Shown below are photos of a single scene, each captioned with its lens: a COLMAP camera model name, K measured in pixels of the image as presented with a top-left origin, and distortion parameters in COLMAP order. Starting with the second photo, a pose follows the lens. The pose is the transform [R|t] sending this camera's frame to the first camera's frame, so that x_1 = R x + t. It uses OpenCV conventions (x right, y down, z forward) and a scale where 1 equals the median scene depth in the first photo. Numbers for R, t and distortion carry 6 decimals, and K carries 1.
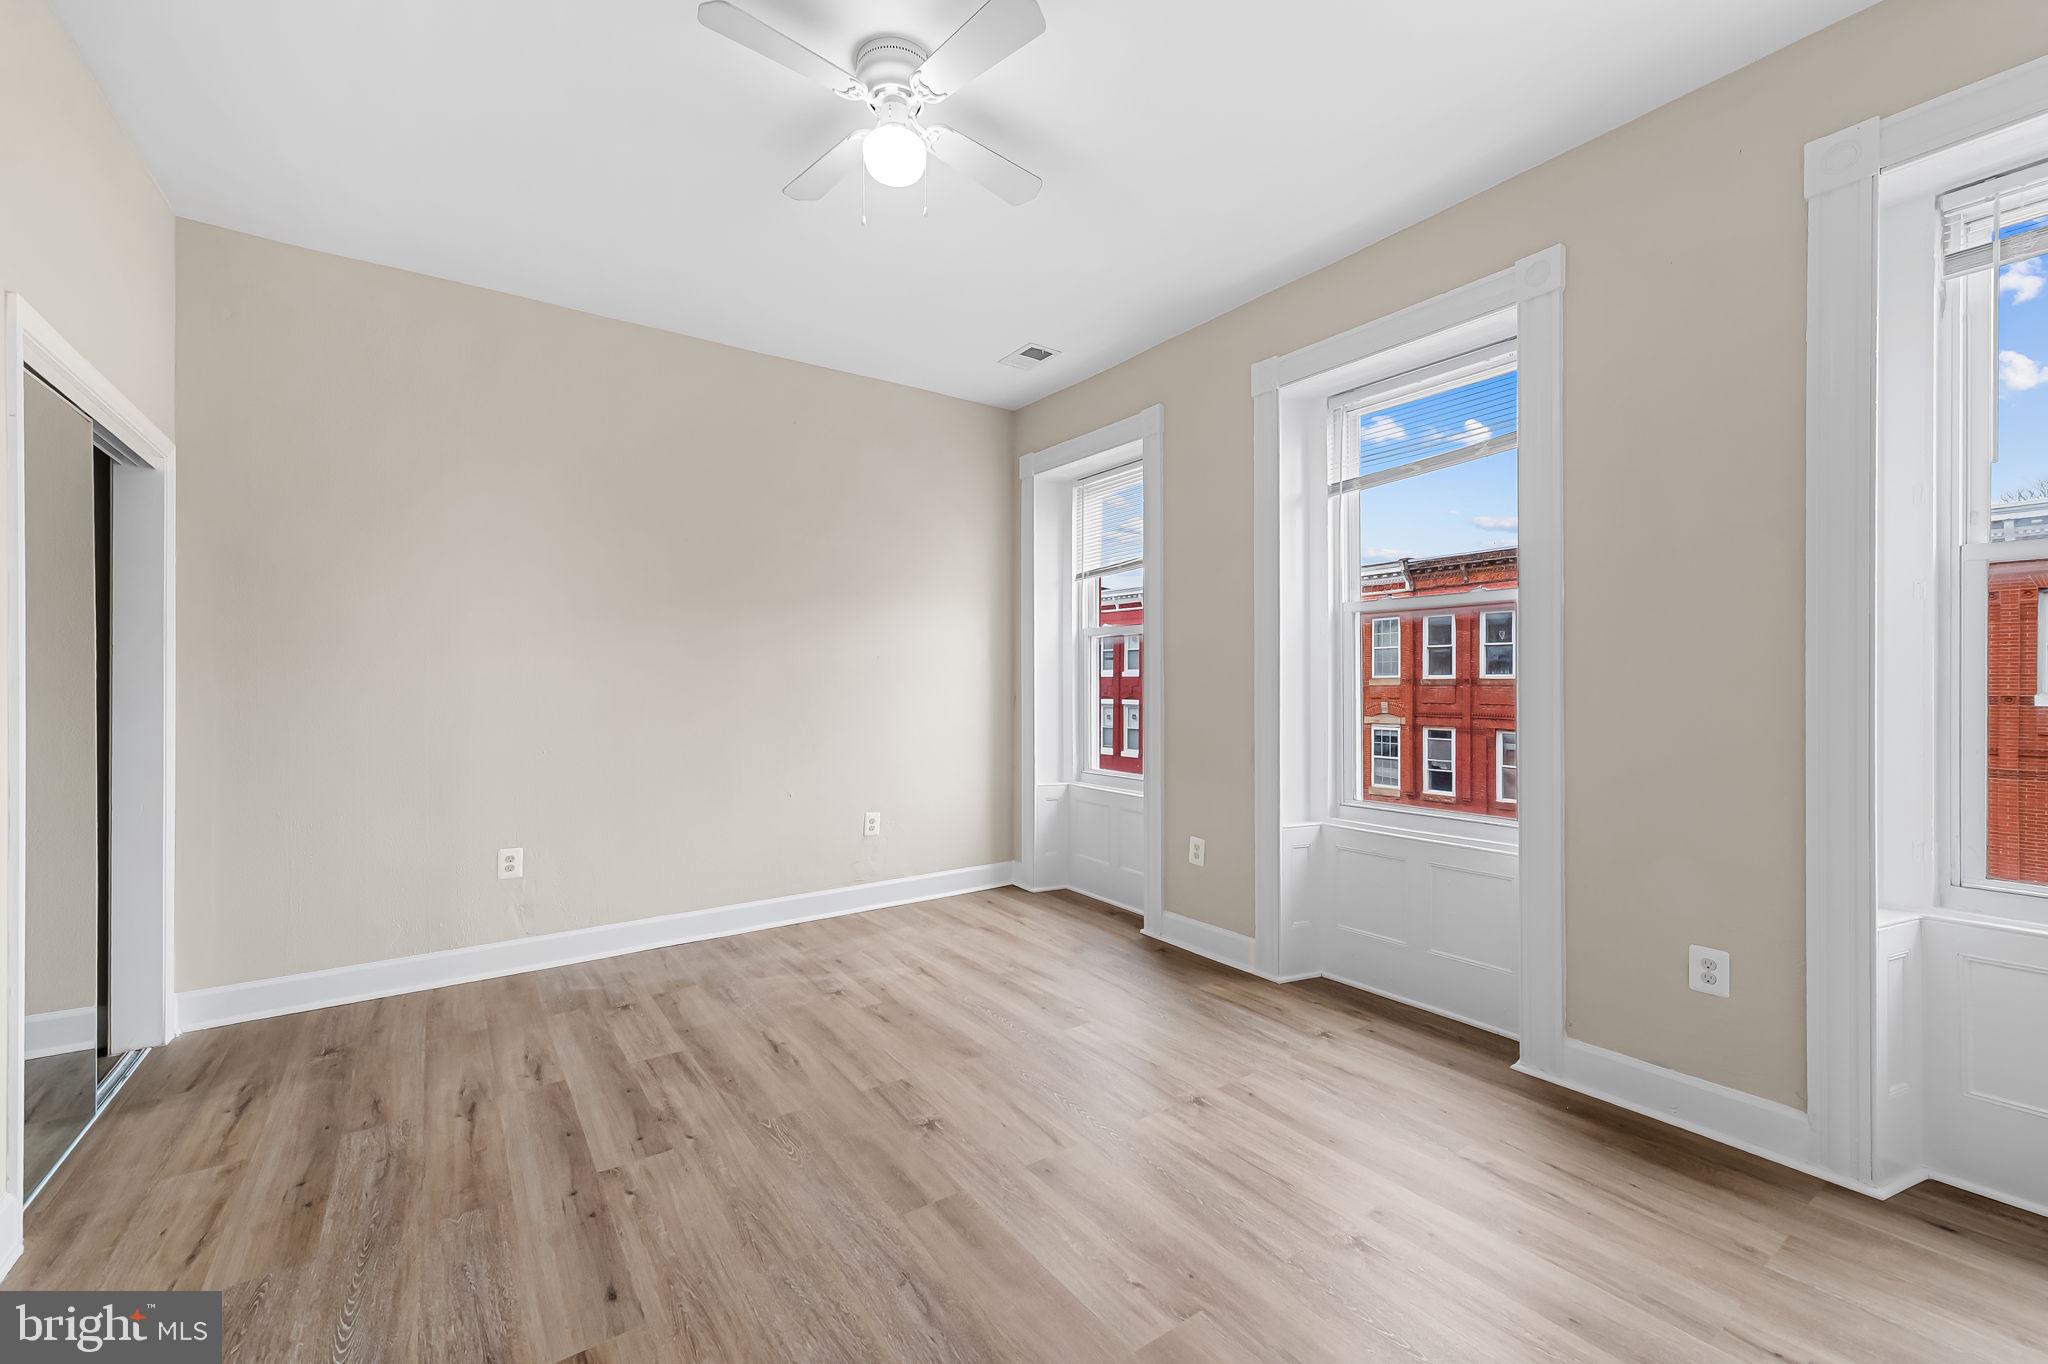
lens RADIAL K [[813.6, 0, 1030.3], [0, 813.6, 678.3], [0, 0, 1]] dist [0.006911, -0.001567]
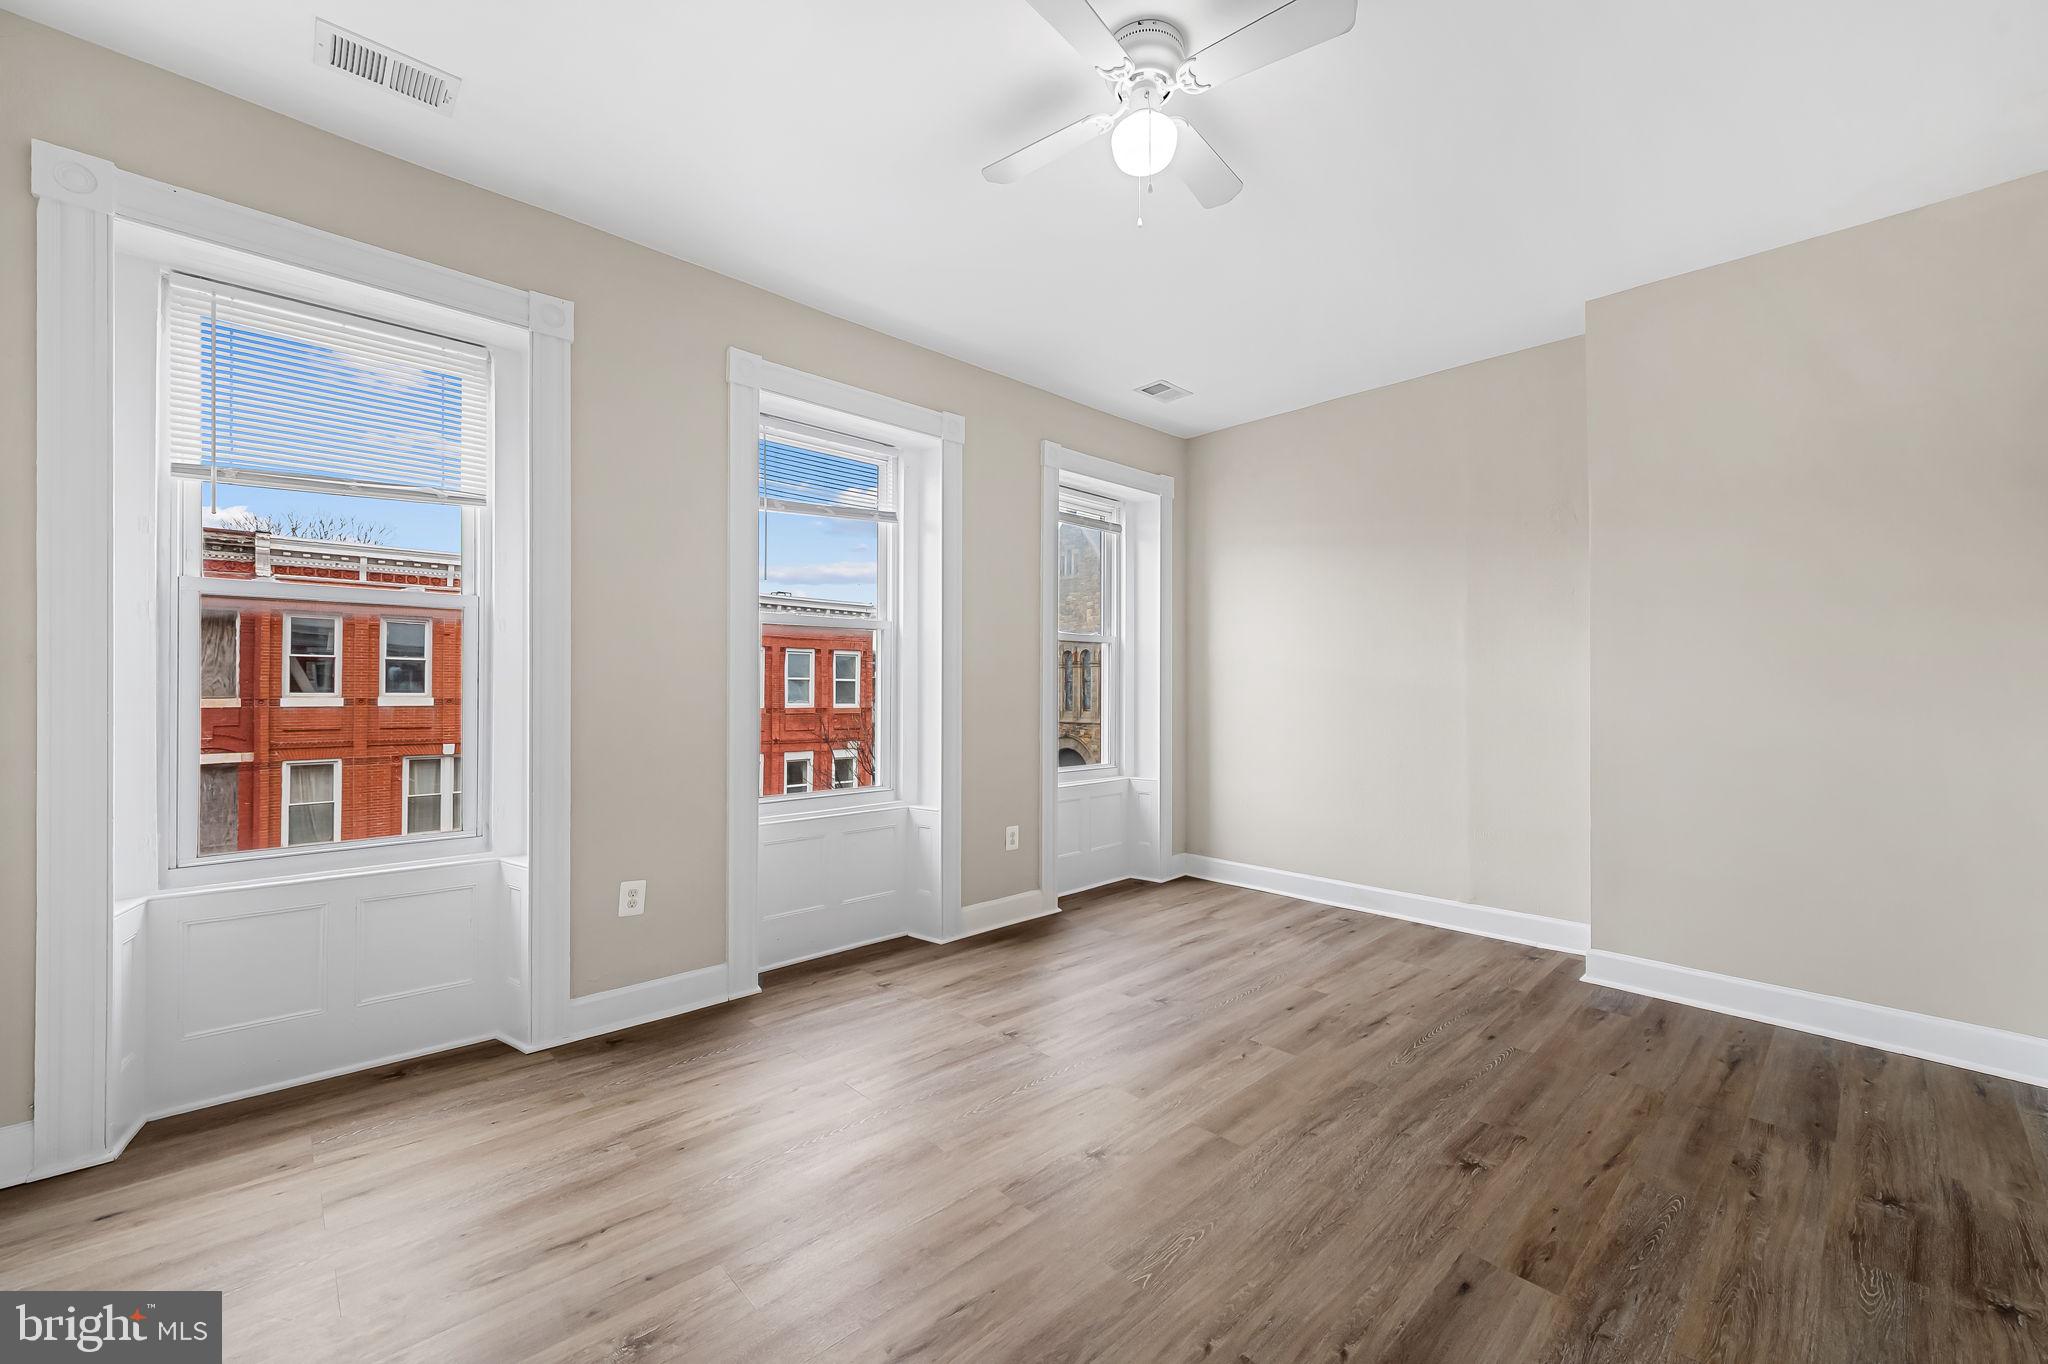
lens RADIAL K [[813.6, 0, 1030.4], [0, 813.6, 699.6], [0, 0, 1]] dist [0.006911, -0.001567]
pose [[-0.129294, -0.013782, 0.991511, -0.916921], [-0.006242, 0.999895, 0.013084, 0.013952], [-0.991587, -0.004497, -0.129366, 1.066830]]
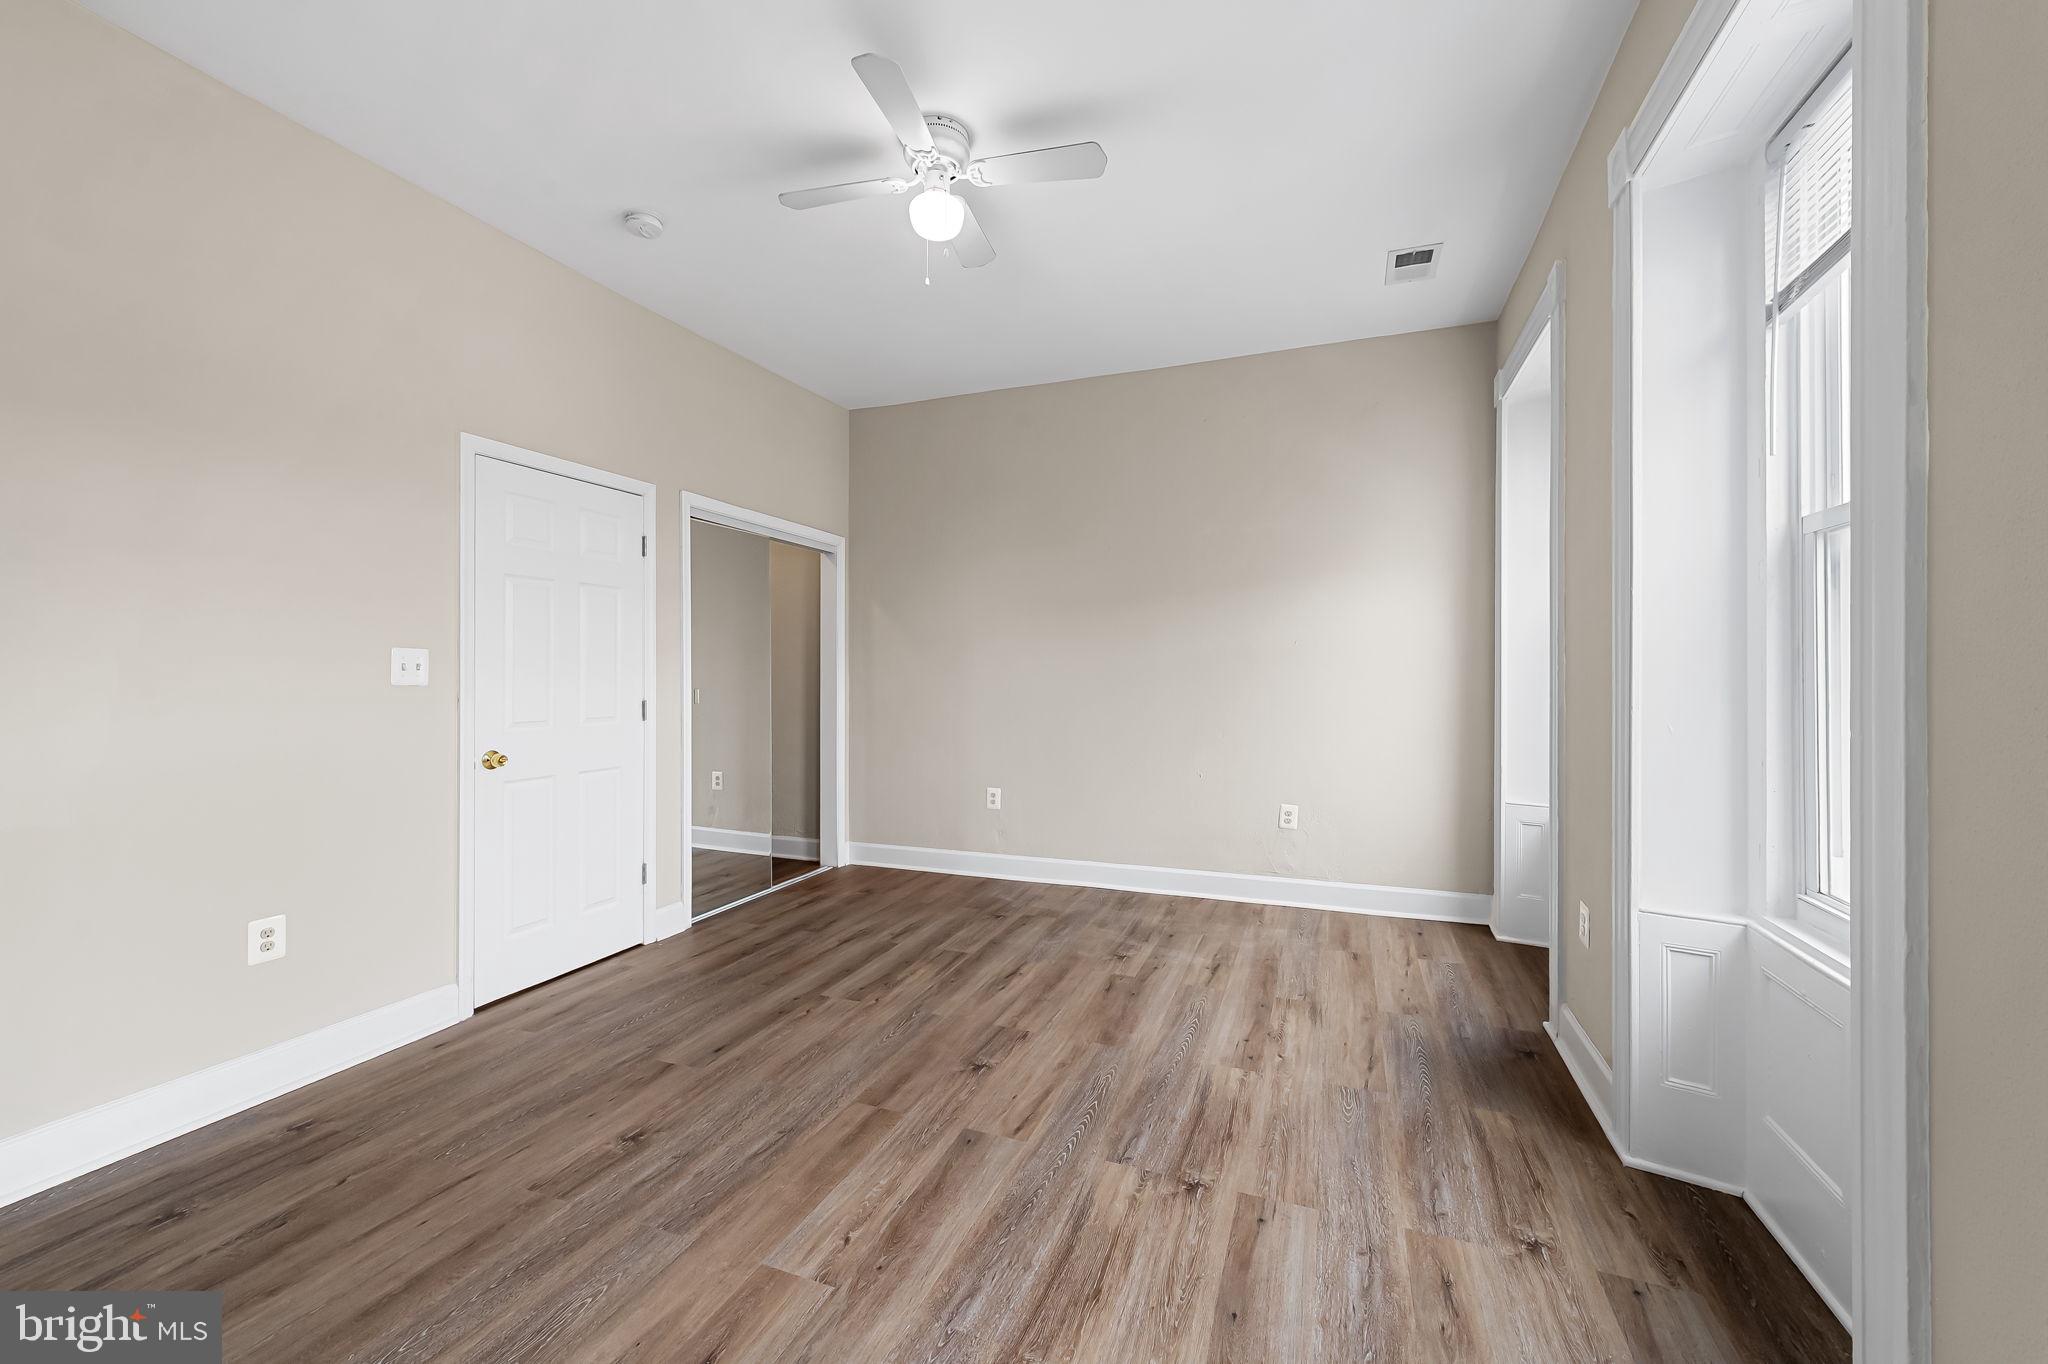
lens RADIAL K [[813.6, 0, 1050.4], [0, 813.6, 662.7], [0, 0, 1]] dist [0.006911, -0.001567]
pose [[0.562465, -0.005471, -0.826803, 0.750571], [0.003588, 0.999985, -0.004176, 0.006429], [0.826813, -0.000617, 0.562476, 0.411069]]
